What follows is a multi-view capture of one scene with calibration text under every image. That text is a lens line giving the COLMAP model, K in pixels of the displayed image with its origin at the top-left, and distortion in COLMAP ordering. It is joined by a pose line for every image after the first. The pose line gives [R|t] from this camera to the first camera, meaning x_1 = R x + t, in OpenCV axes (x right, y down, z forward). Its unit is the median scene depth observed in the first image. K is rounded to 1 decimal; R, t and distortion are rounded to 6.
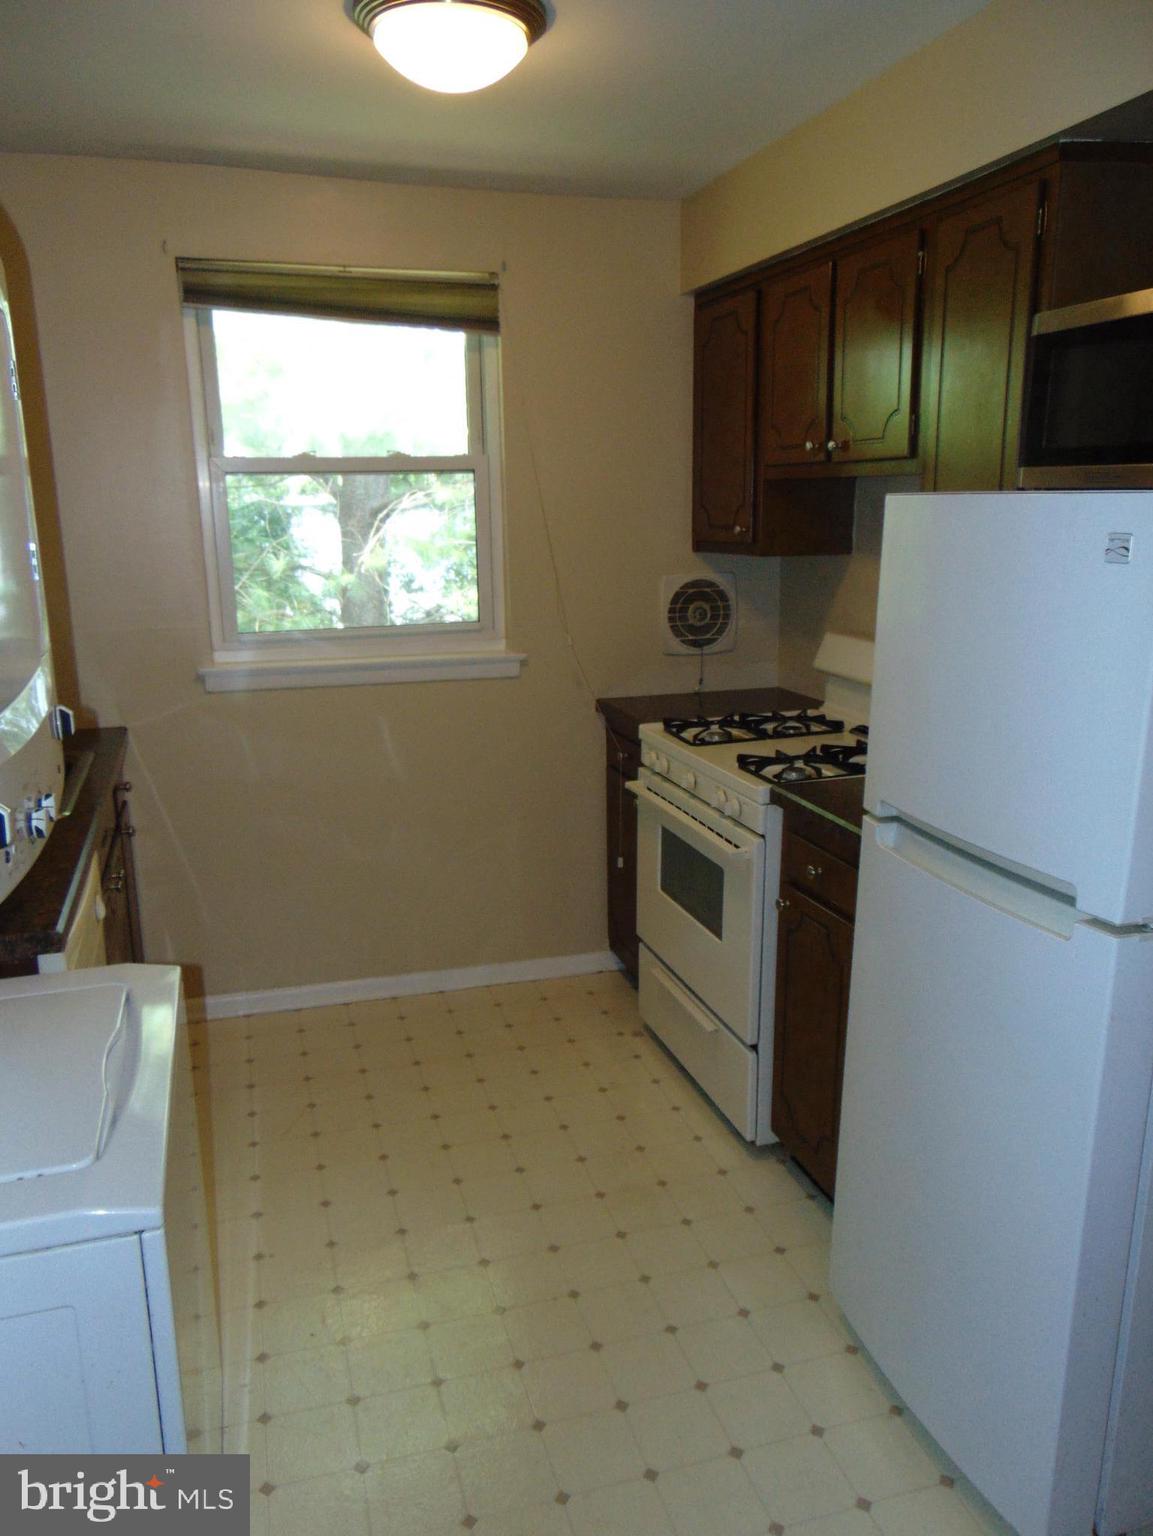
lens RADIAL K [[1153.9, 0, 576.5], [0, 1153.9, 768.0], [0, 0, 1]] dist [0.021239, 0.008458]
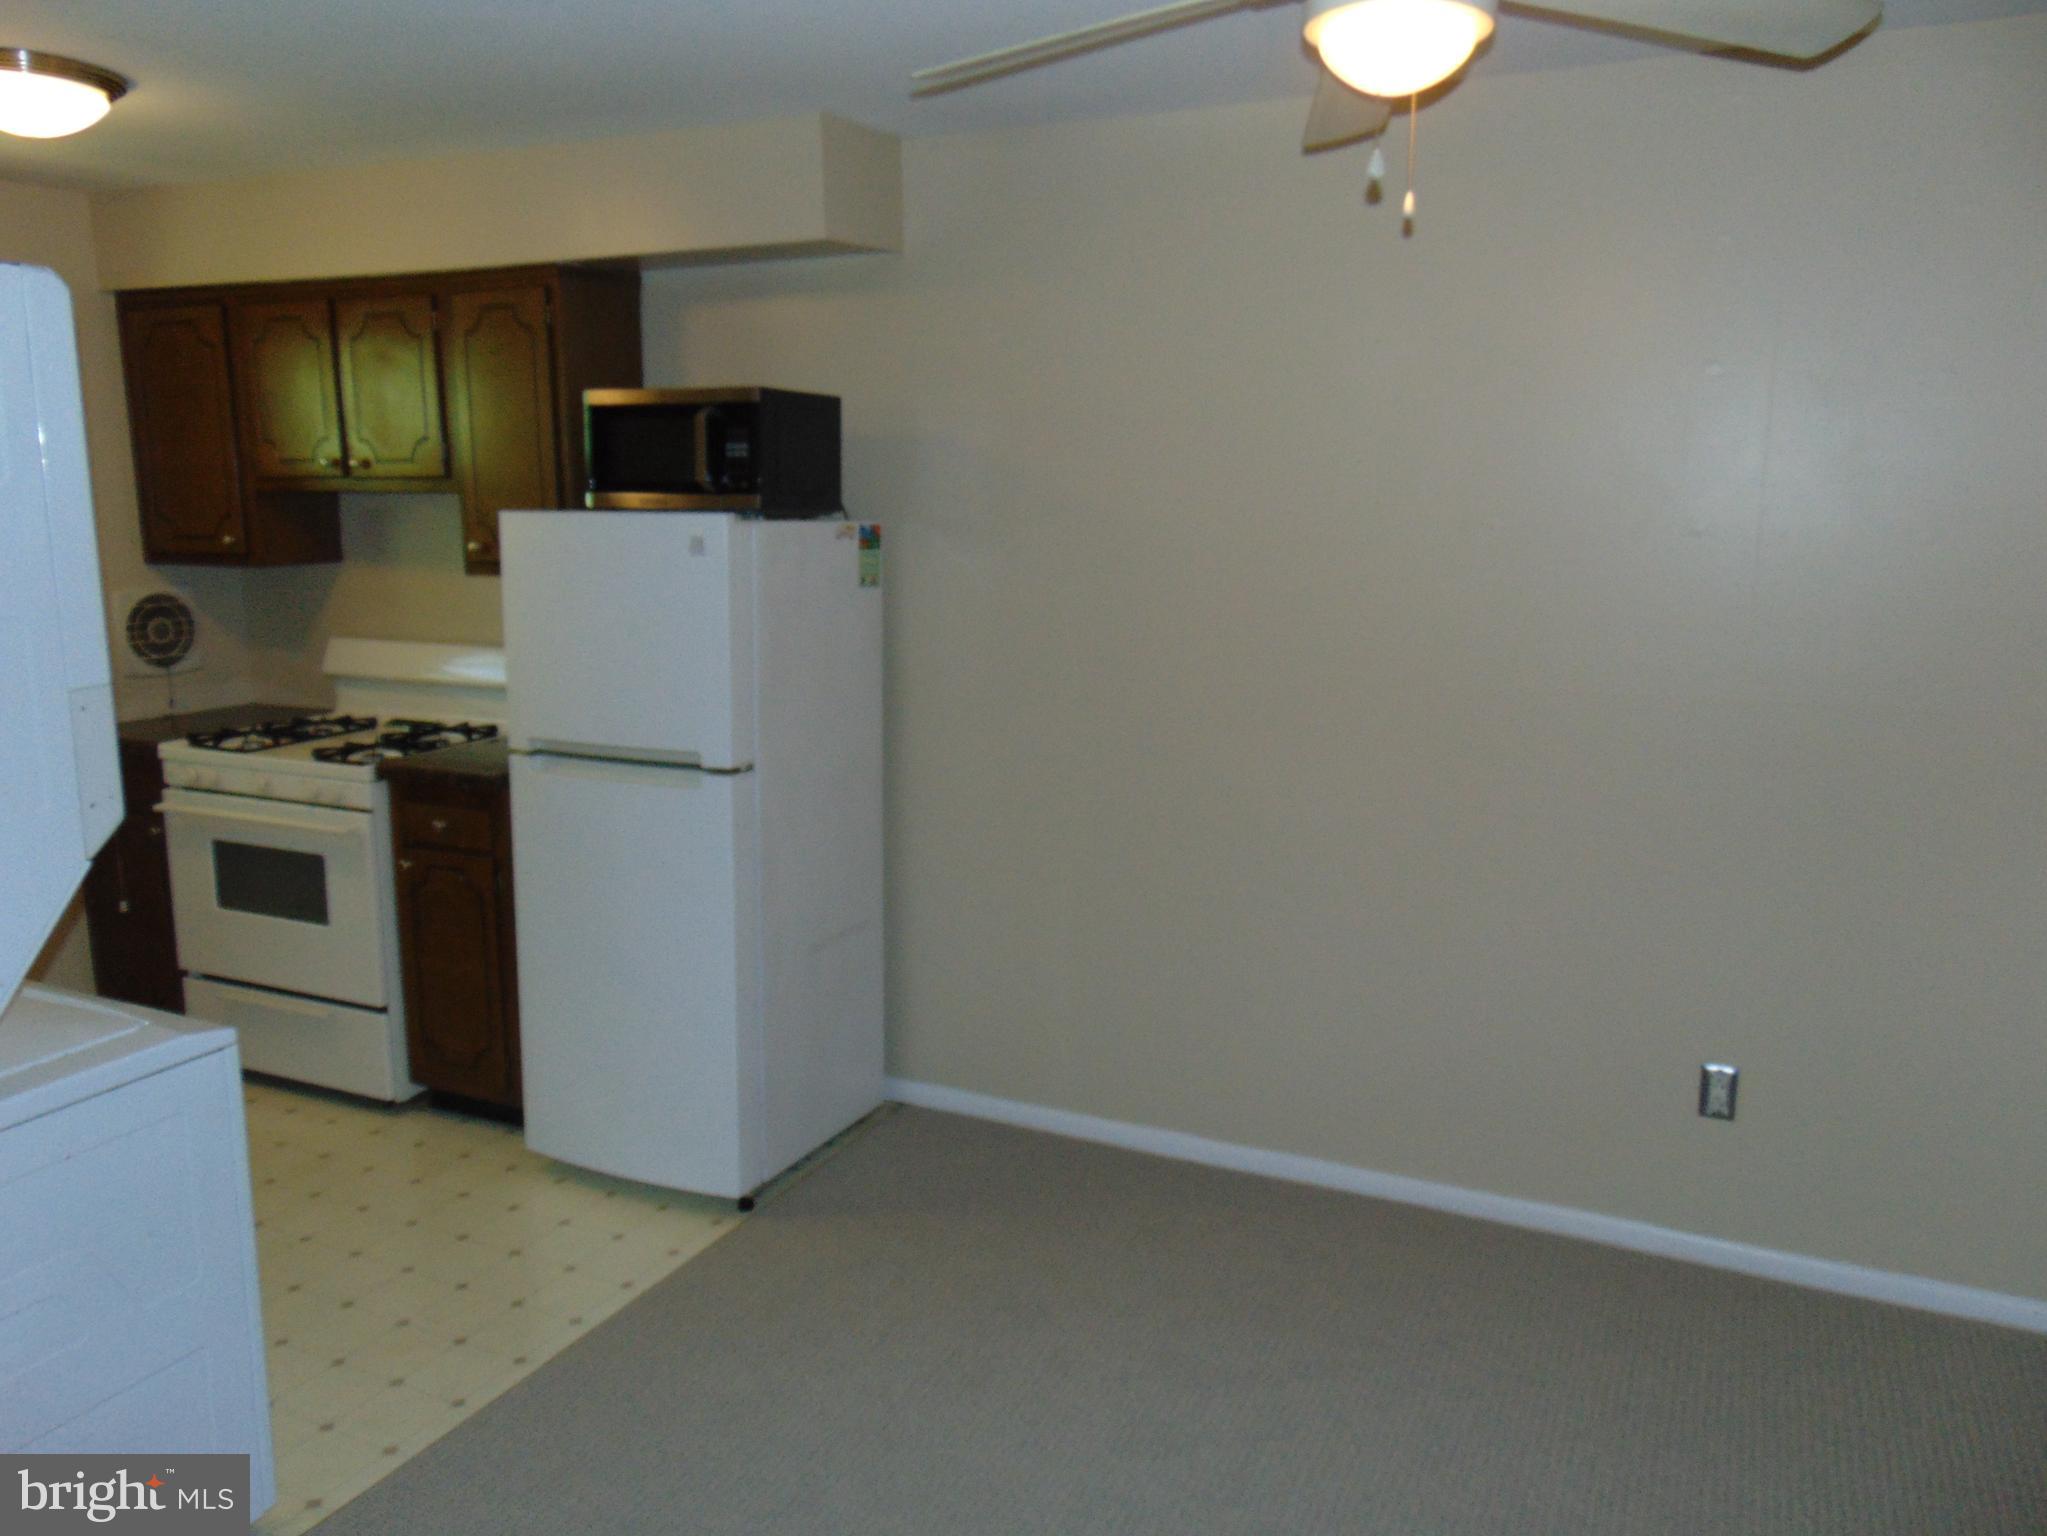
lens RADIAL K [[1537.8, 0, 1023.5], [0, 1537.8, 768.0], [0, 0, 1]] dist [0.021239, 0.008458]
pose [[0.673870, -0.116429, 0.729619, -0.429352], [0.159073, 0.987210, 0.010615, 0.088502], [-0.721523, 0.108909, 0.683771, -0.410788]]
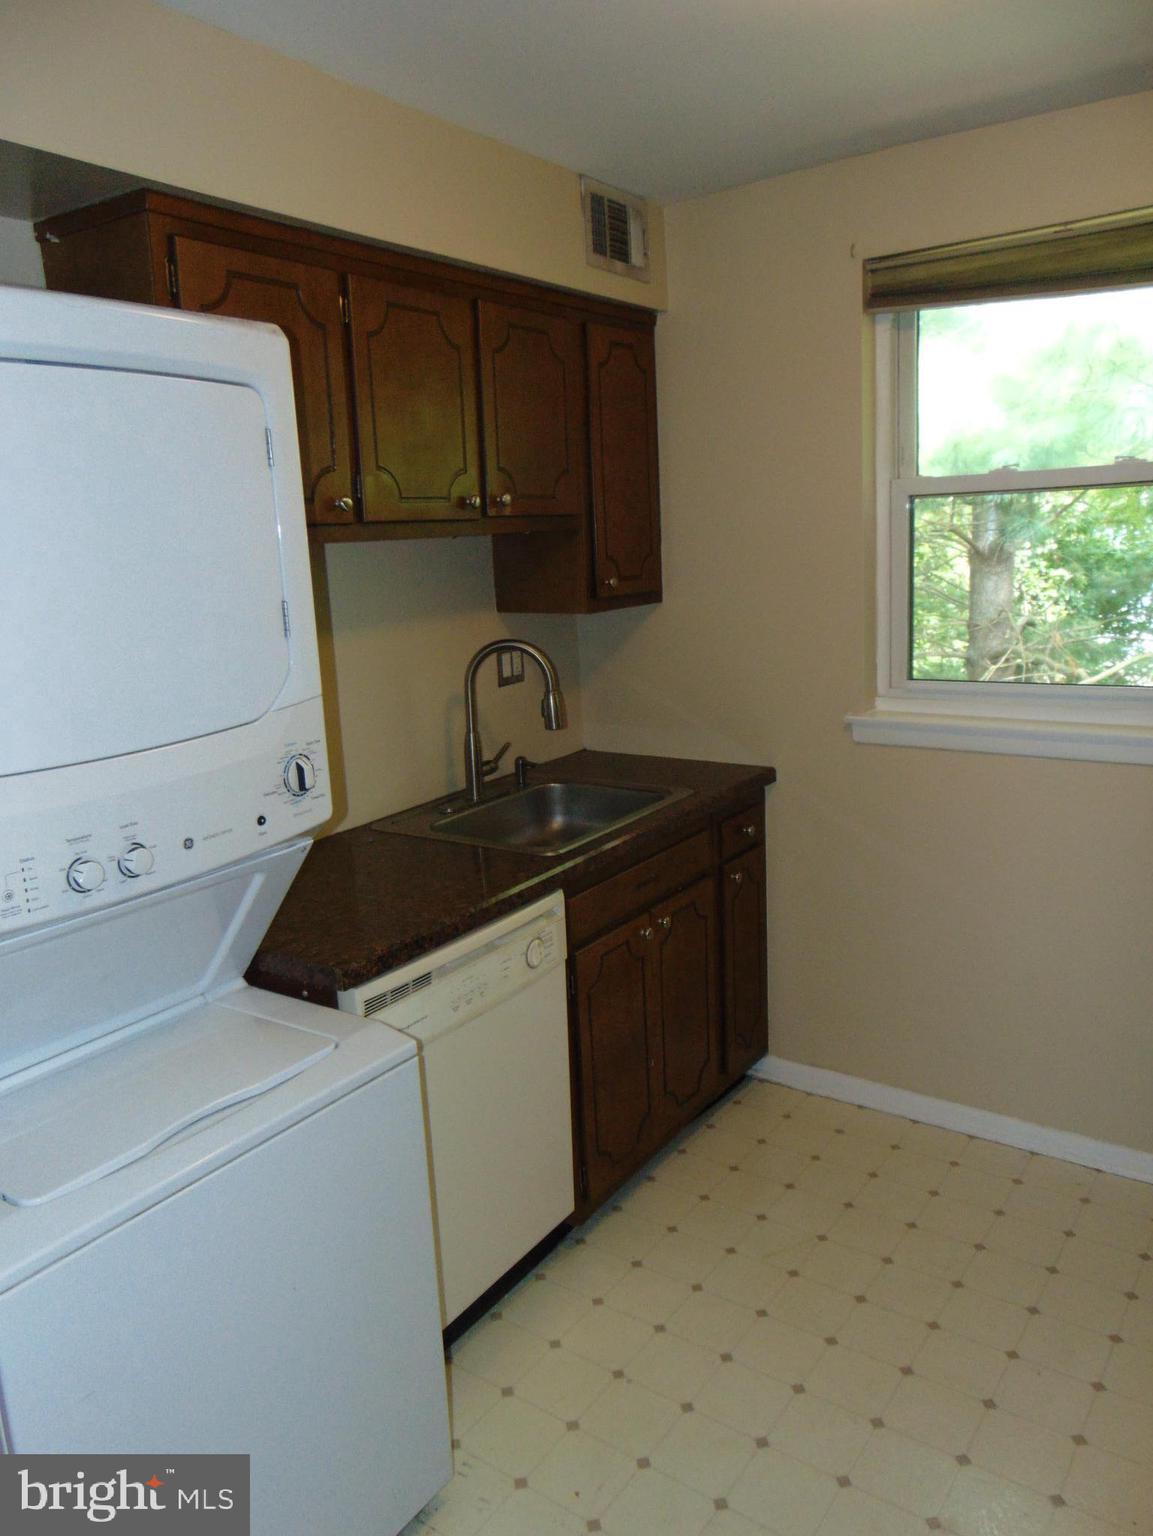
lens RADIAL K [[1153.9, 0, 576.5], [0, 1153.9, 768.0], [0, 0, 1]] dist [0.021239, 0.008458]
pose [[0.617643, 0.143095, -0.773331, 0.238655], [-0.147418, 0.986944, 0.064882, -0.071674], [0.772518, 0.073929, 0.630674, 0.268017]]
